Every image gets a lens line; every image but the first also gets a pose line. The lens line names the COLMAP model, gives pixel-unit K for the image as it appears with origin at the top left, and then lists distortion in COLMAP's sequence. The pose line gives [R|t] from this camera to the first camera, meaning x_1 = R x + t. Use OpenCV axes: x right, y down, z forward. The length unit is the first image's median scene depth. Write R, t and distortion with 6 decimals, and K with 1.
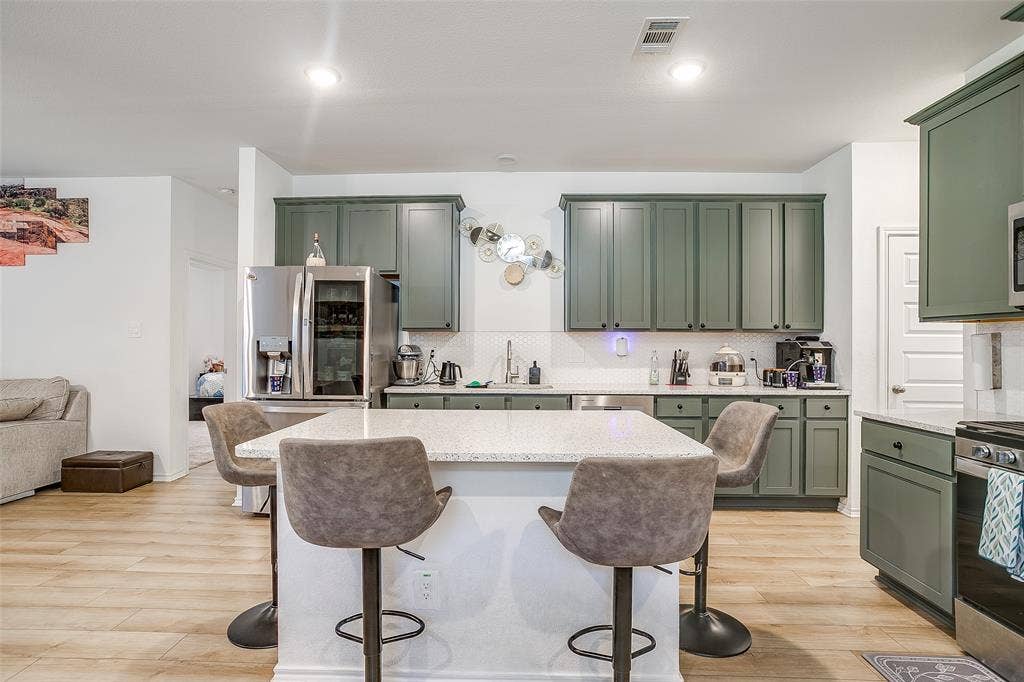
lens RADIAL K [[511.0, 0, 508.7], [0, 511.0, 340.4], [0, 0, 1]] dist [-0.047524, 0.043506]
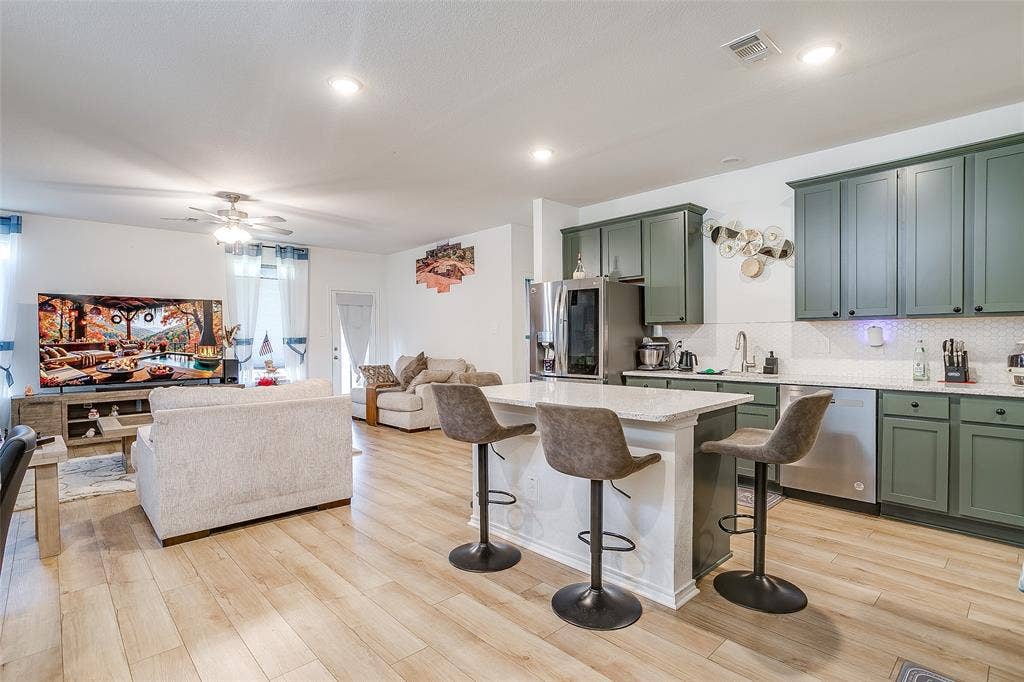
lens RADIAL K [[511.0, 0, 508.7], [0, 511.0, 340.4], [0, 0, 1]] dist [-0.047524, 0.043506]
pose [[0.722223, -0.005085, -0.691641, 0.376602], [0.014806, 0.999857, 0.008110, 0.003197], [0.691502, -0.016098, 0.722196, -0.087786]]
